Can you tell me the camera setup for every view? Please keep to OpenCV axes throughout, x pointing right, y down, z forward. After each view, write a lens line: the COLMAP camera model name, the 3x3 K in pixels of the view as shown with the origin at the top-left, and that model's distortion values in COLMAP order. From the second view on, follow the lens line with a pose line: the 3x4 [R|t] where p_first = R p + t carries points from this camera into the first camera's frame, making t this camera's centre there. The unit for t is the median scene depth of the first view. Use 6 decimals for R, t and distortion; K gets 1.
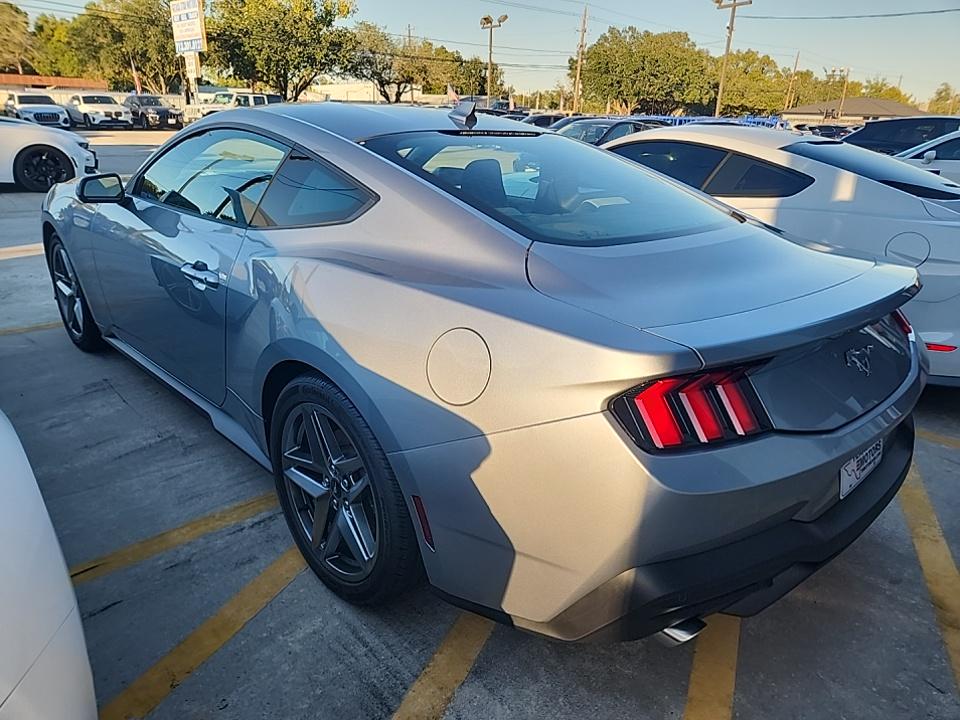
lens RADIAL K [[639.6, 0, 479.6], [0, 639.6, 361.4], [0, 0, 1]] dist [0.048459, -0.034005]
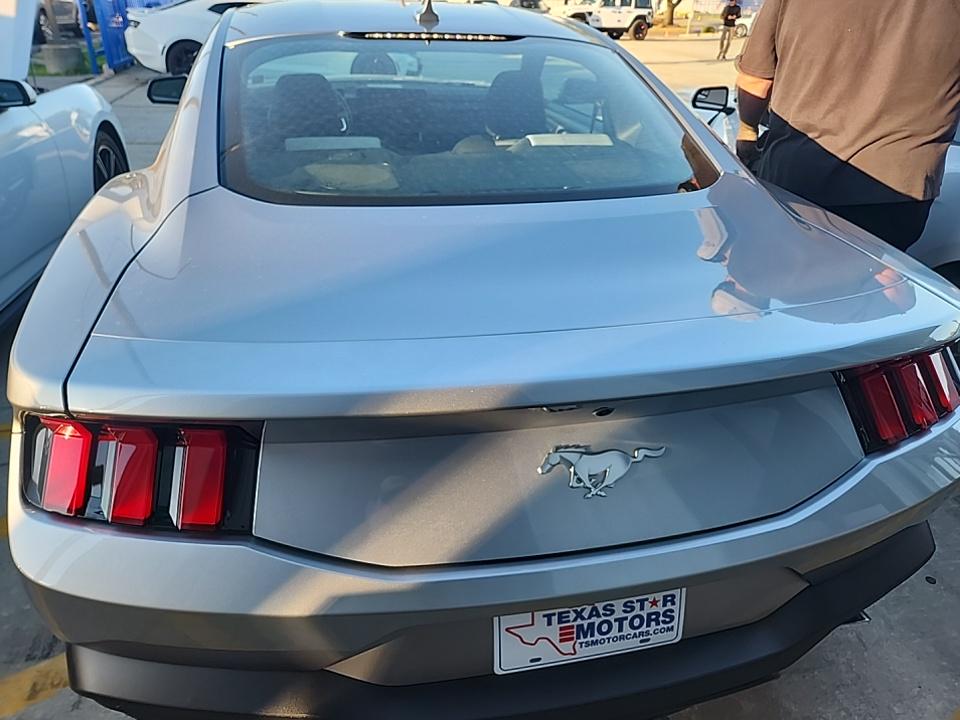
lens RADIAL K [[639.6, 0, 503.0], [0, 639.6, 359.7], [0, 0, 1]] dist [0.048459, -0.034005]
pose [[0.850457, 0.237480, -0.469390, 0.617120], [-0.178461, 0.969632, 0.167227, -0.140281], [0.494849, -0.058451, 0.867011, 0.392224]]
